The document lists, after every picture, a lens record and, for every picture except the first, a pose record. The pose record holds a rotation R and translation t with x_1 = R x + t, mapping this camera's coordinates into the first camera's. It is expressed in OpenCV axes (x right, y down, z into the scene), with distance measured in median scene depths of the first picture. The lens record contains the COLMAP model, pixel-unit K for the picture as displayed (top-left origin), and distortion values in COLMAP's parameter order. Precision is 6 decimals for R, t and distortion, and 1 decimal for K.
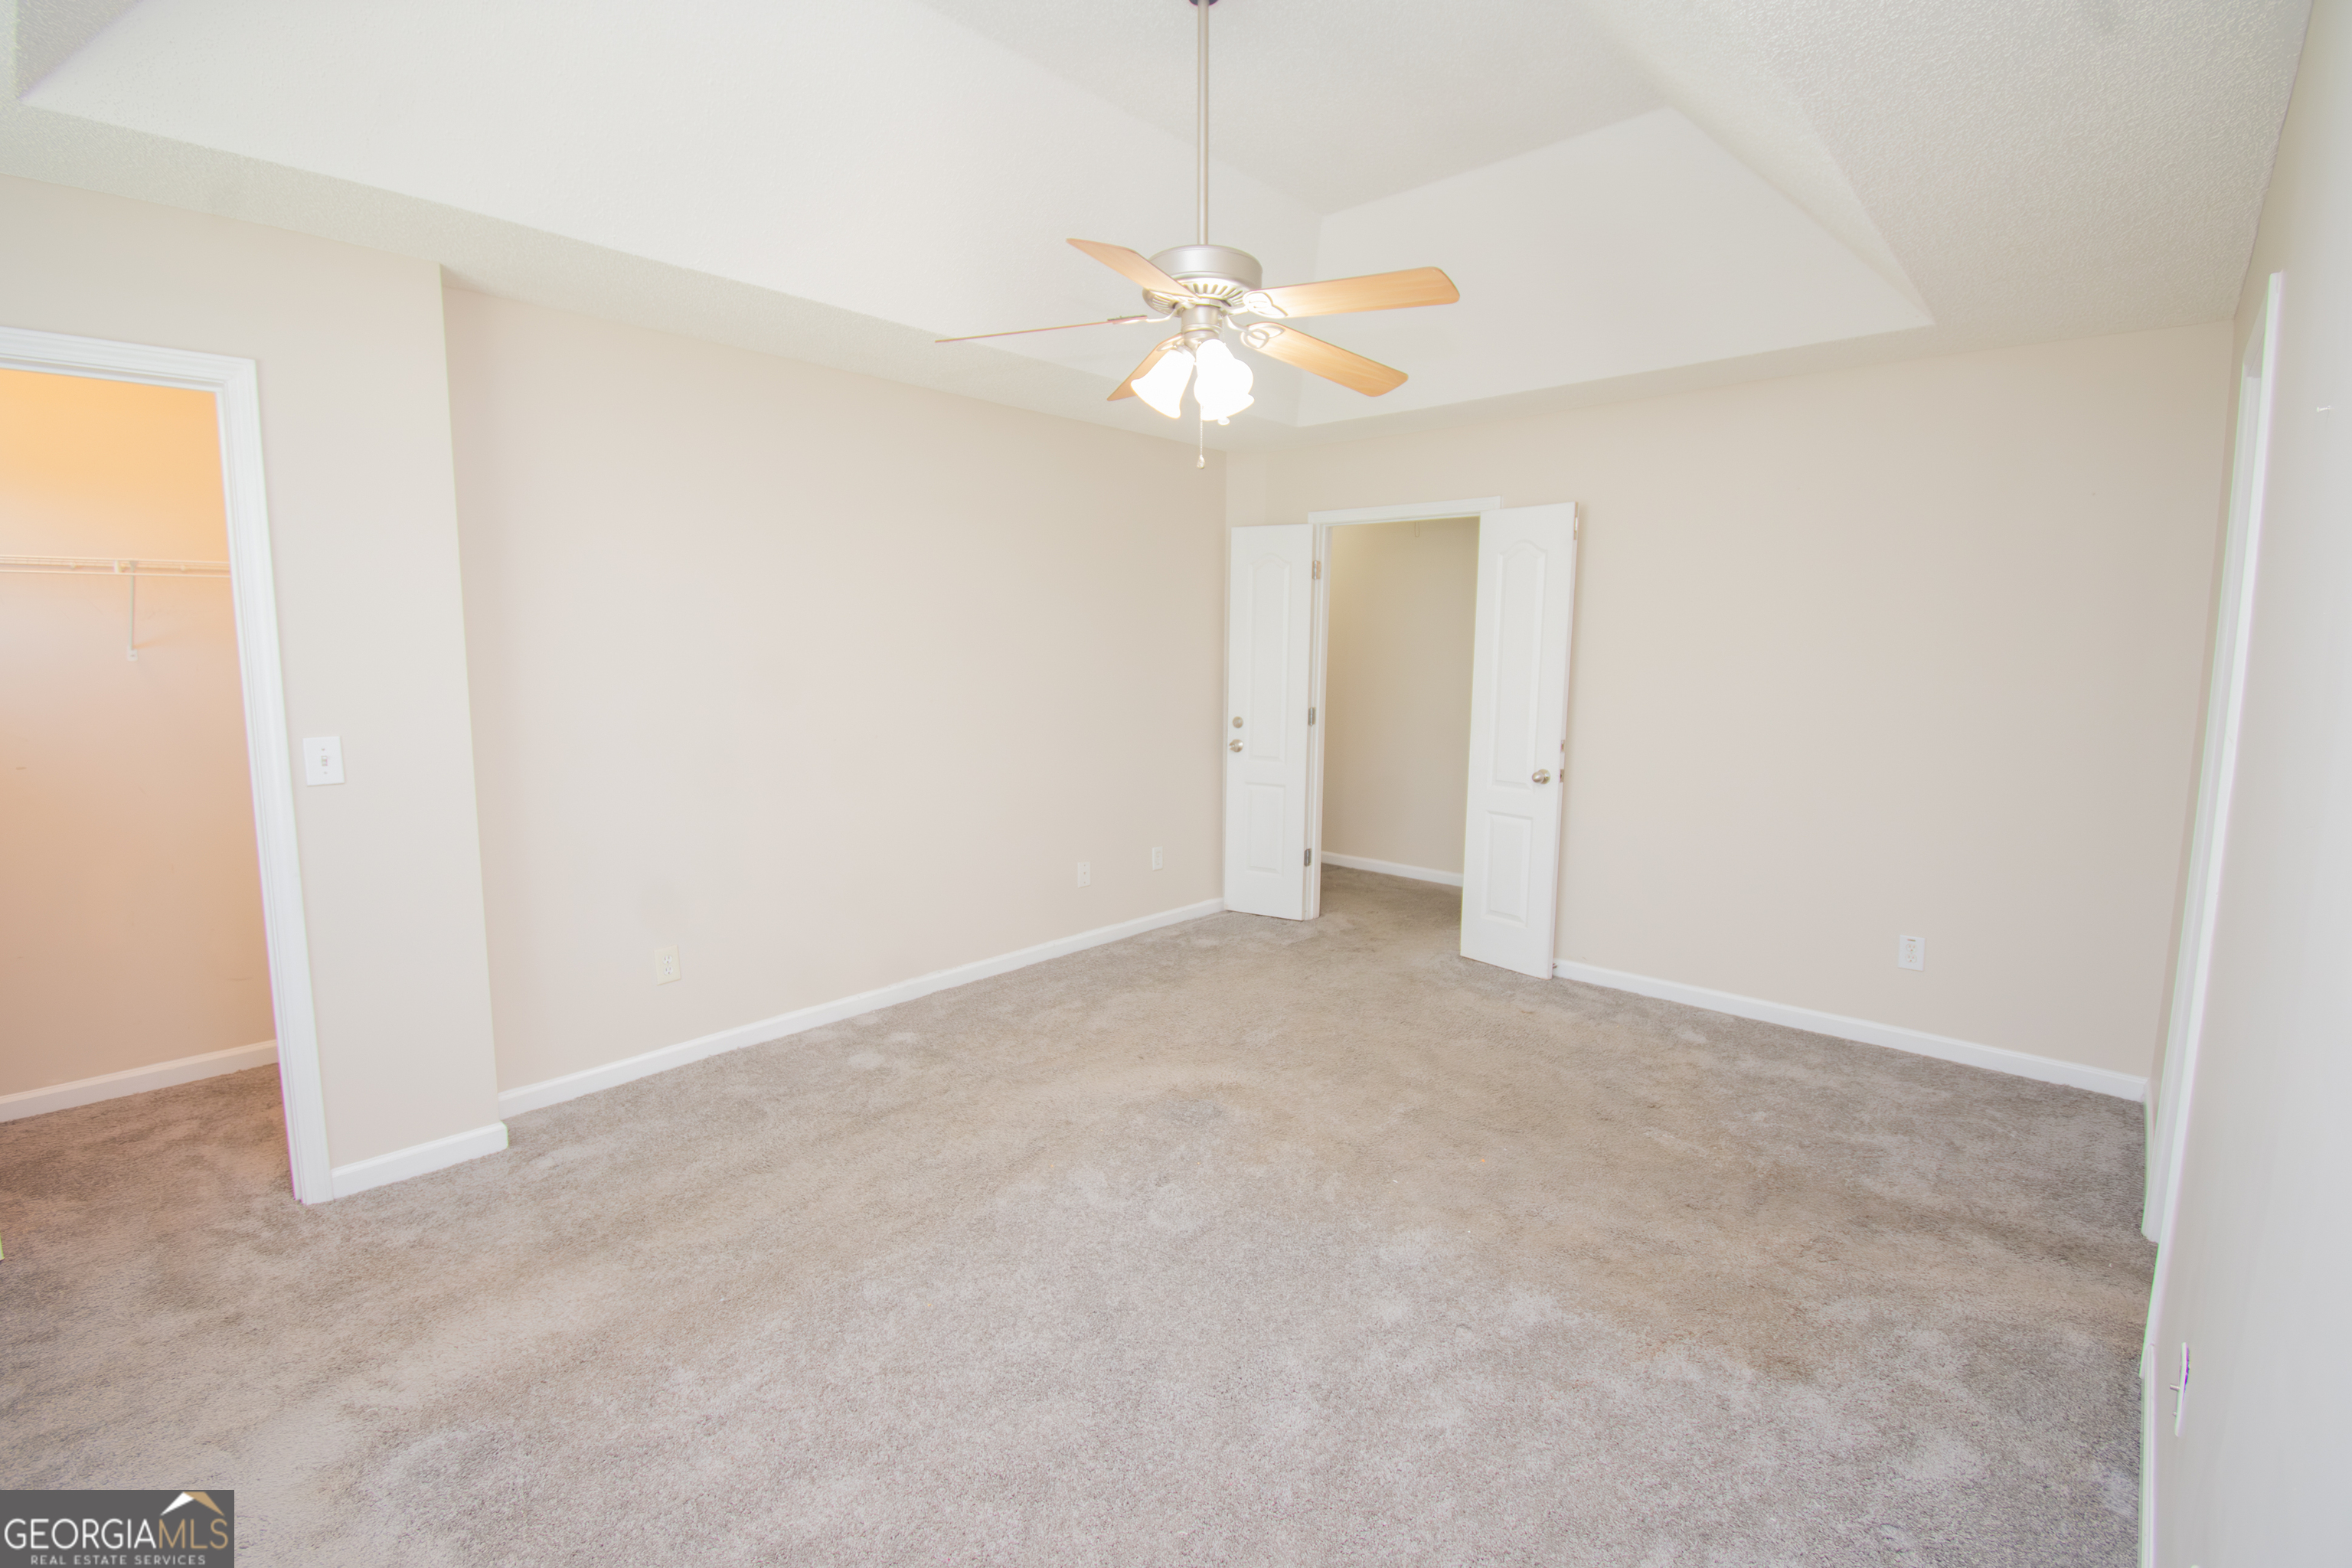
lens RADIAL K [[1079.7, 0, 1180.7], [0, 1079.7, 777.6], [0, 0, 1]] dist [0.018201, -0.022789]
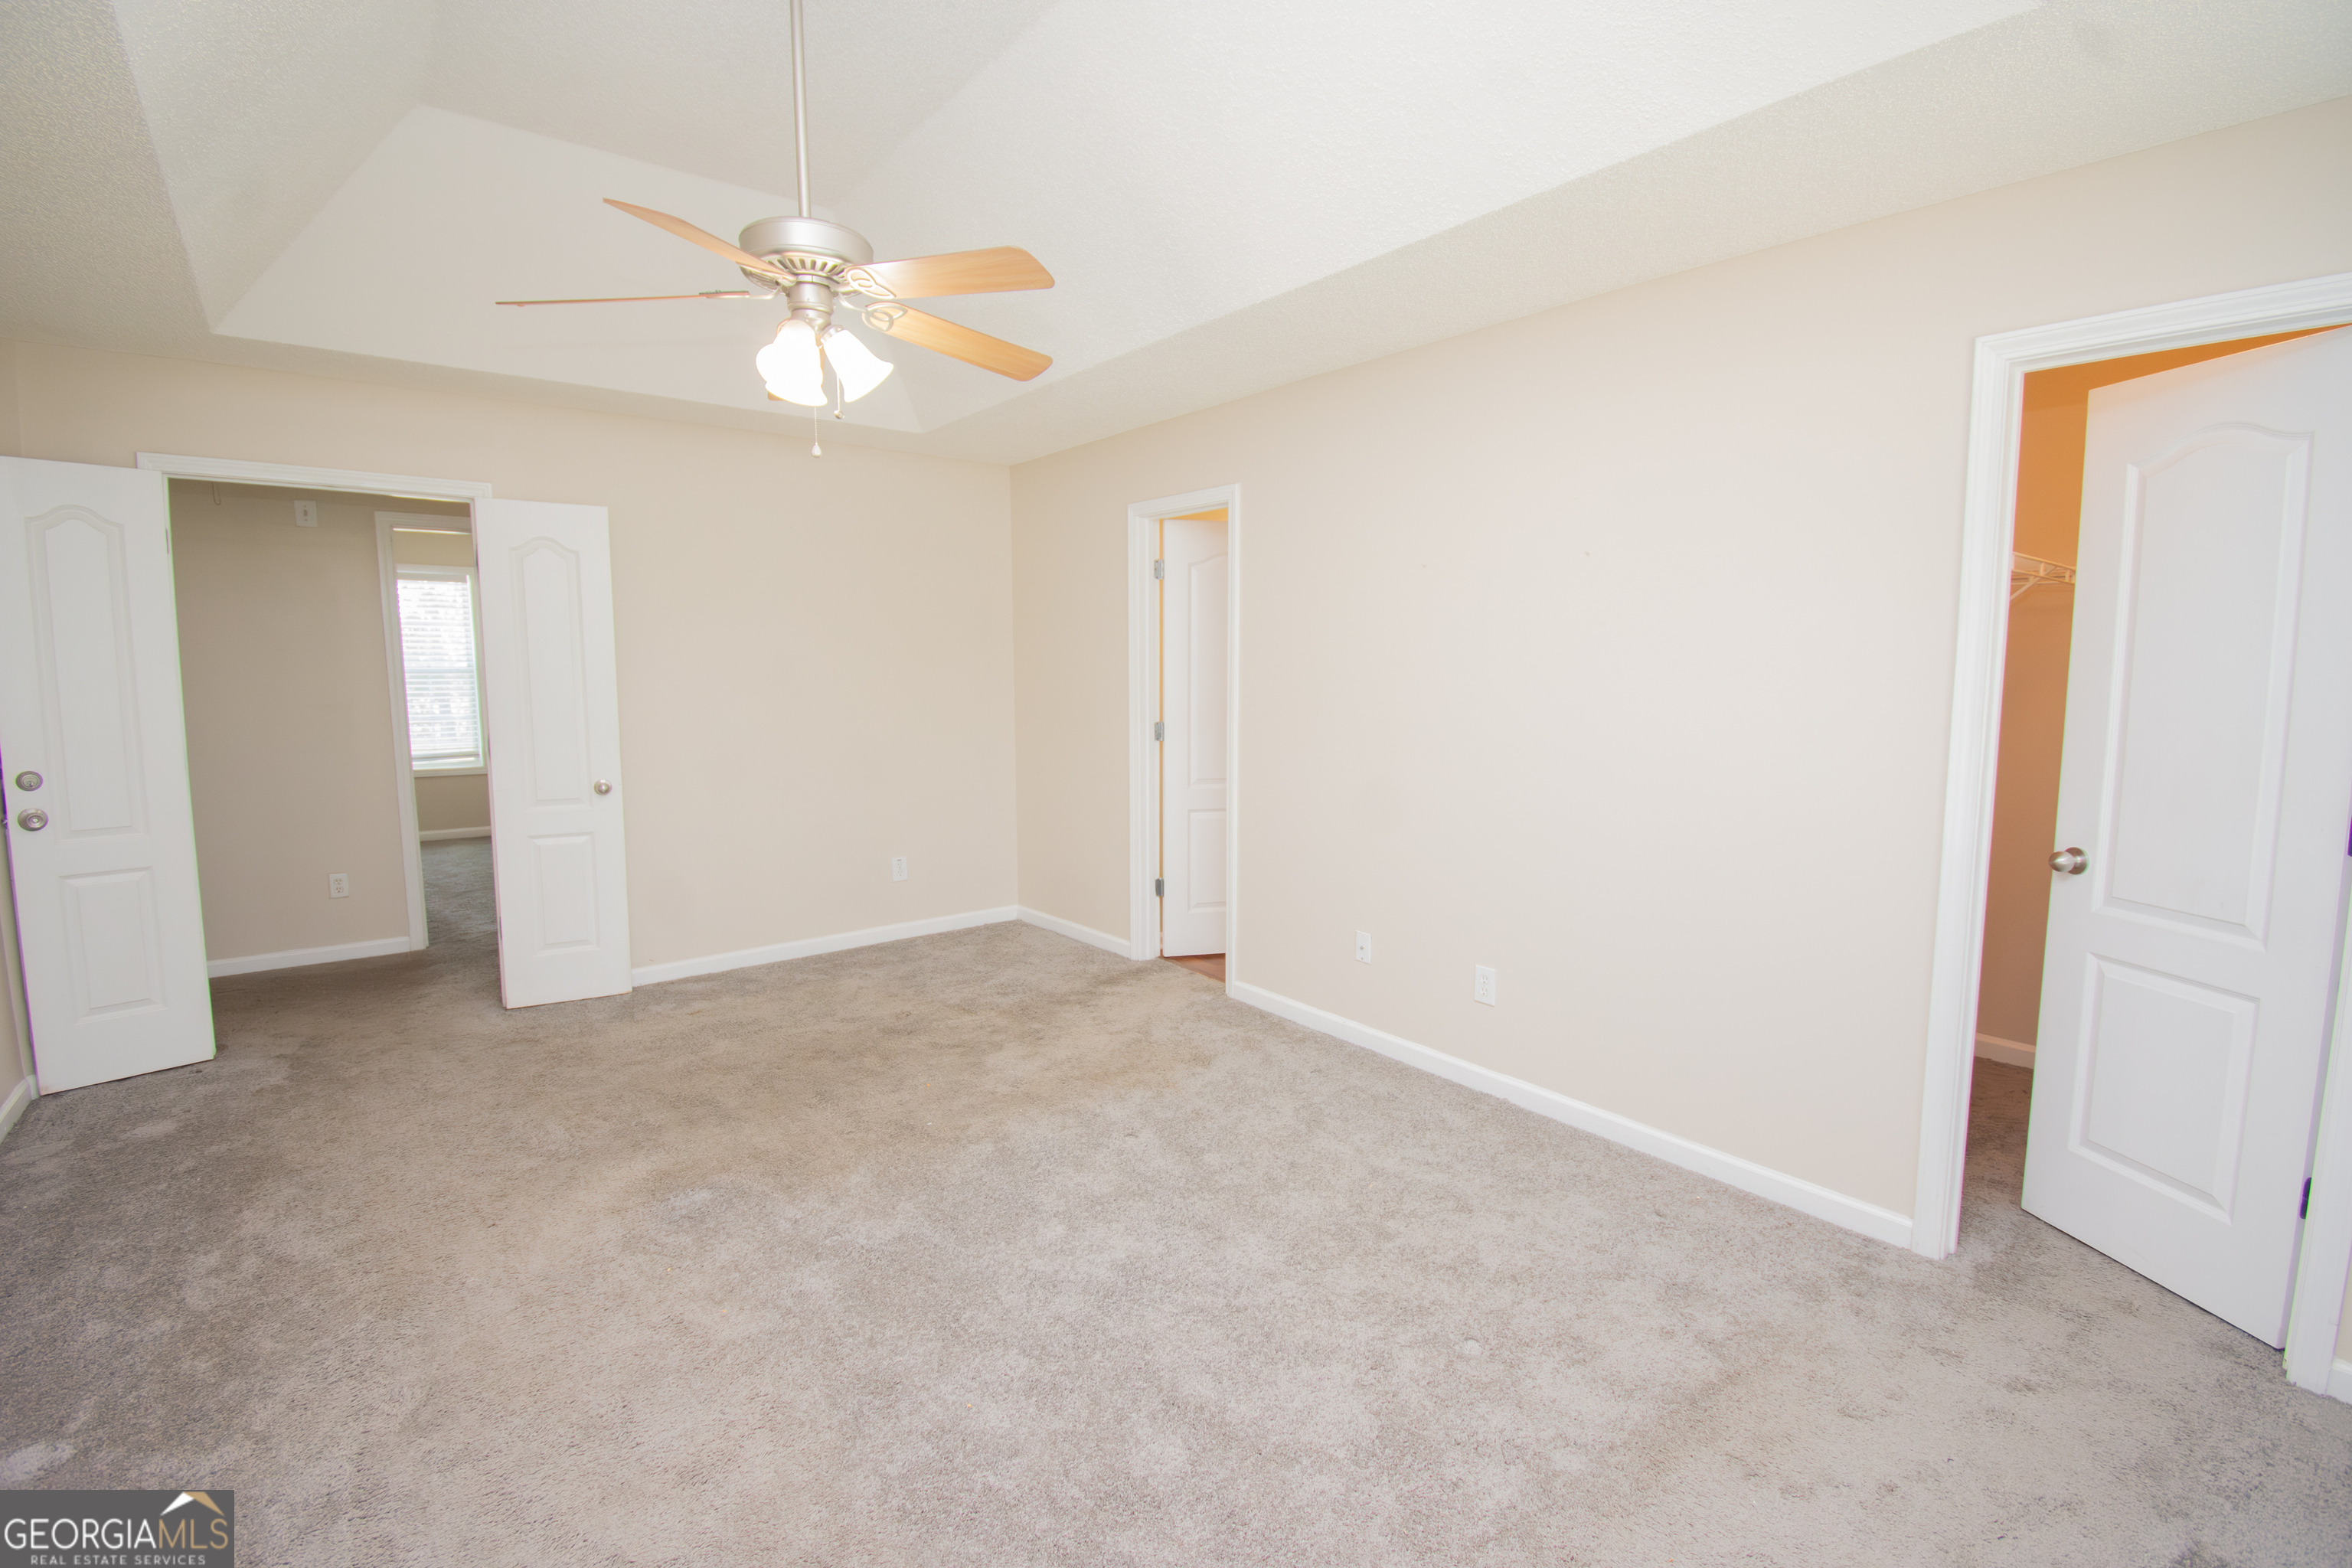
lens RADIAL K [[1079.7, 0, 1180.7], [0, 1079.7, 777.6], [0, 0, 1]] dist [0.018201, -0.022789]
pose [[0.120688, -0.107830, 0.986817, -0.629239], [0.120808, 0.988290, 0.093216, -0.041218], [-0.985312, 0.107965, 0.132302, 0.418491]]
